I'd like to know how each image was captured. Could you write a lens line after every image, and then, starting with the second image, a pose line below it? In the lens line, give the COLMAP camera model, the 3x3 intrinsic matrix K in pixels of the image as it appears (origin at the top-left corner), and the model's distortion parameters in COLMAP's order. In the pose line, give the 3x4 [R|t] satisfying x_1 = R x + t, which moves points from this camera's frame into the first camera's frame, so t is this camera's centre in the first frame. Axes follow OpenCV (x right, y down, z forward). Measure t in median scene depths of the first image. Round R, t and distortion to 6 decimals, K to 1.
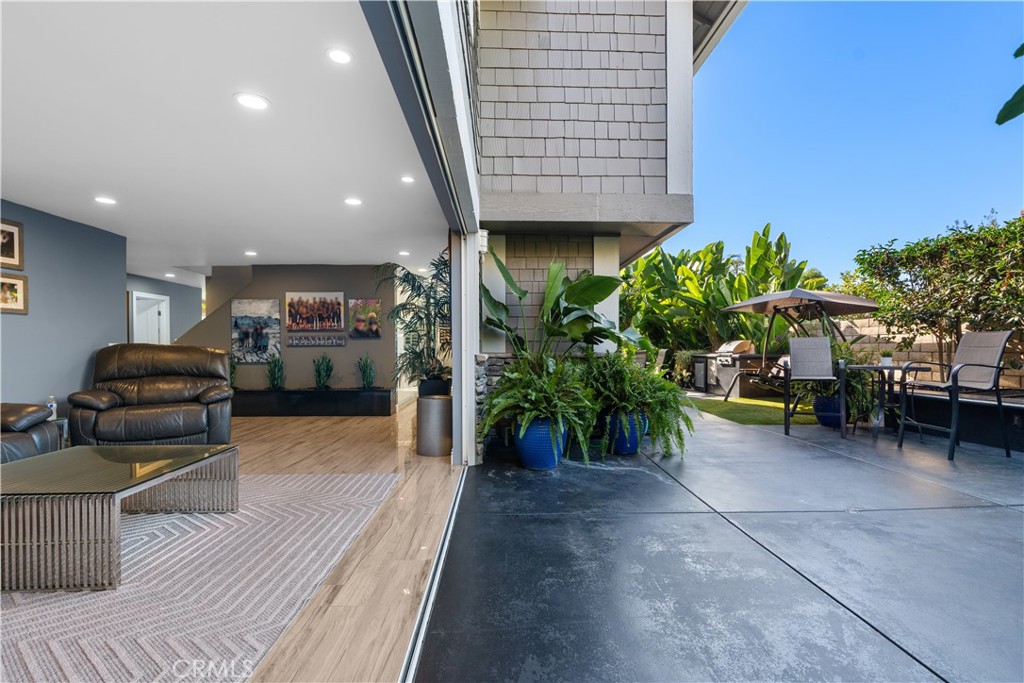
lens RADIAL K [[472.6, 0, 515.9], [0, 472.6, 352.4], [0, 0, 1]] dist [0.008631, -0.000032]
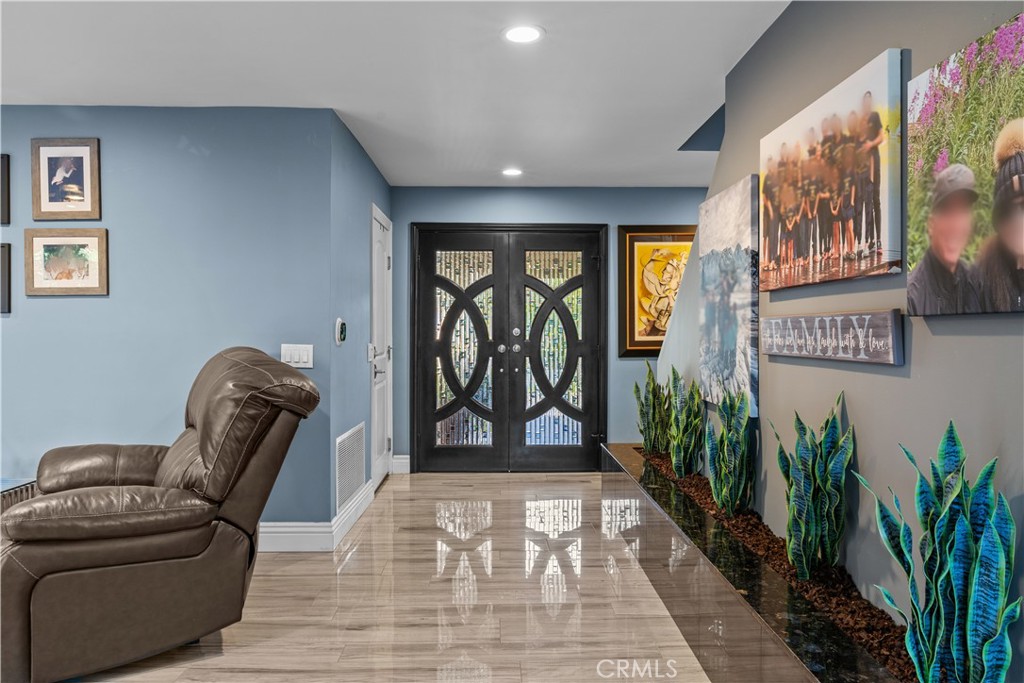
lens RADIAL K [[703.7, 0, 512.0], [0, 703.7, 341.5], [0, 0, 1]] dist [-0.001273, -0.000713]
pose [[-0.017459, 0.023671, -0.999567, -0.112953], [-0.007237, 0.999691, 0.023800, -0.028481], [0.999821, 0.007649, -0.017282, 0.872905]]
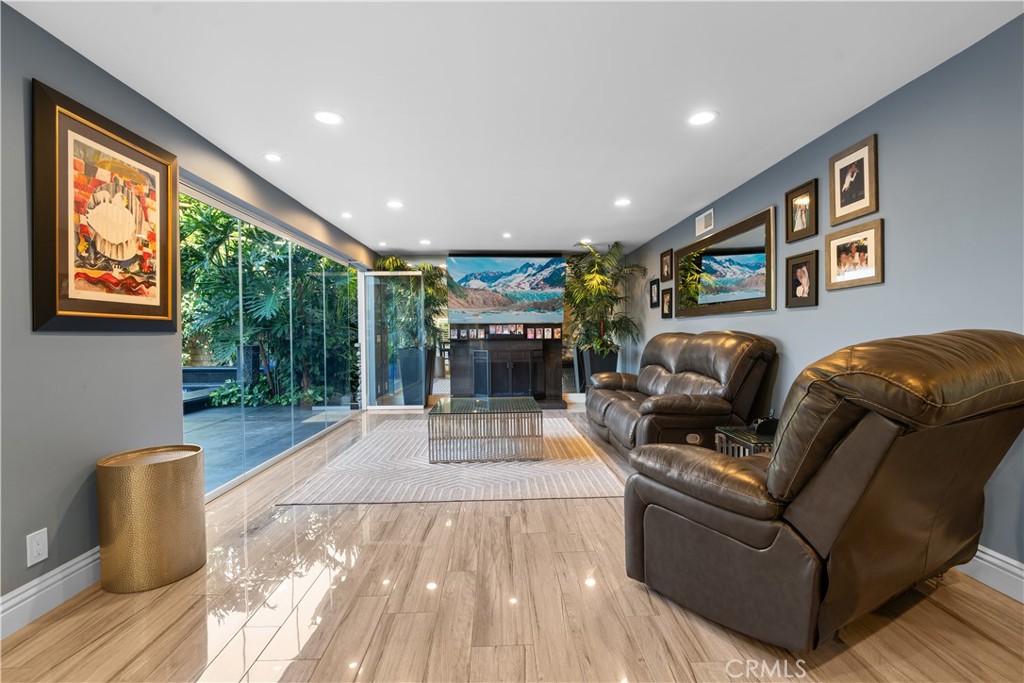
lens RADIAL K [[464.0, 0, 511.6], [0, 464.0, 332.3], [0, 0, 1]] dist [0.000303, 0.000210]
pose [[-0.999869, 0.010791, 0.012055, -0.336239], [0.010856, 0.999927, 0.005339, -0.016230], [-0.011996, 0.005469, -0.999913, 0.918042]]
